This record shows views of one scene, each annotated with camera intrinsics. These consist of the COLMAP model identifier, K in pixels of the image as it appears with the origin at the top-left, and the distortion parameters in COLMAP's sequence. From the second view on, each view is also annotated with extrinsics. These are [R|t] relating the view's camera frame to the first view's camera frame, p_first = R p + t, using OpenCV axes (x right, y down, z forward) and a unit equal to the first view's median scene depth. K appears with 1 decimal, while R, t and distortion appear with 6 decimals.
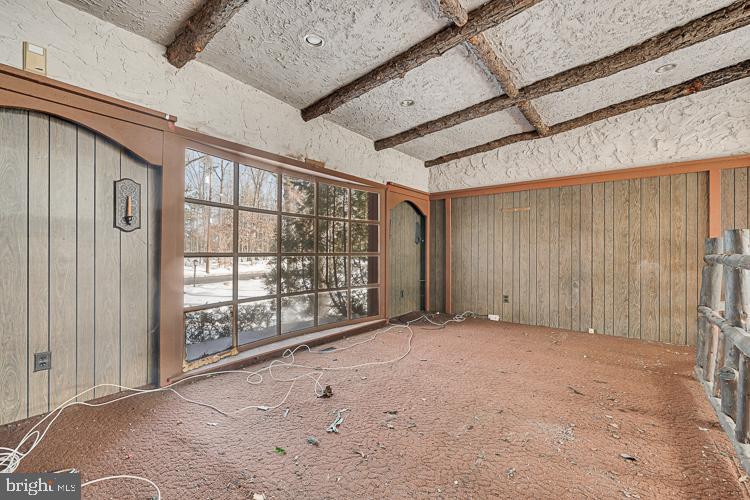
lens RADIAL K [[334.5, 0, 375.0], [0, 334.5, 250.0], [0, 0, 1]] dist [0.000799, 0.000181]
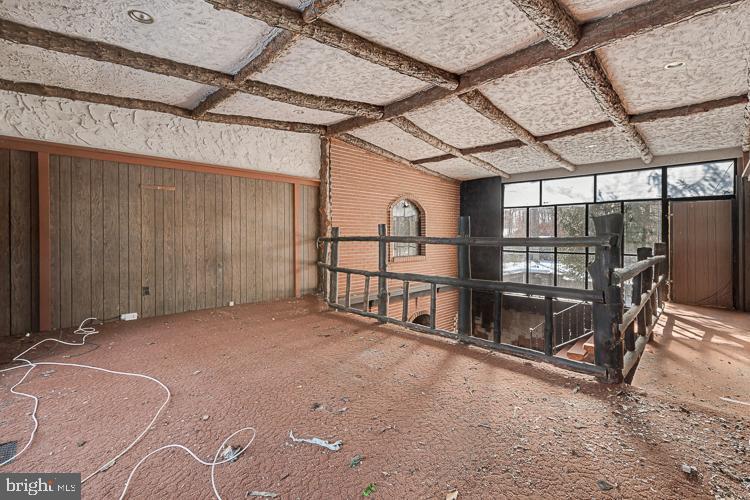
lens RADIAL K [[332.2, 0, 374.9], [0, 332.2, 237.9], [0, 0, 1]] dist [-0.000503, -0.000143]
pose [[0.121701, -0.007989, 0.992535, -0.406729], [-0.002232, 0.999963, 0.008323, 0.003482], [-0.992564, -0.003228, 0.121678, 0.348395]]
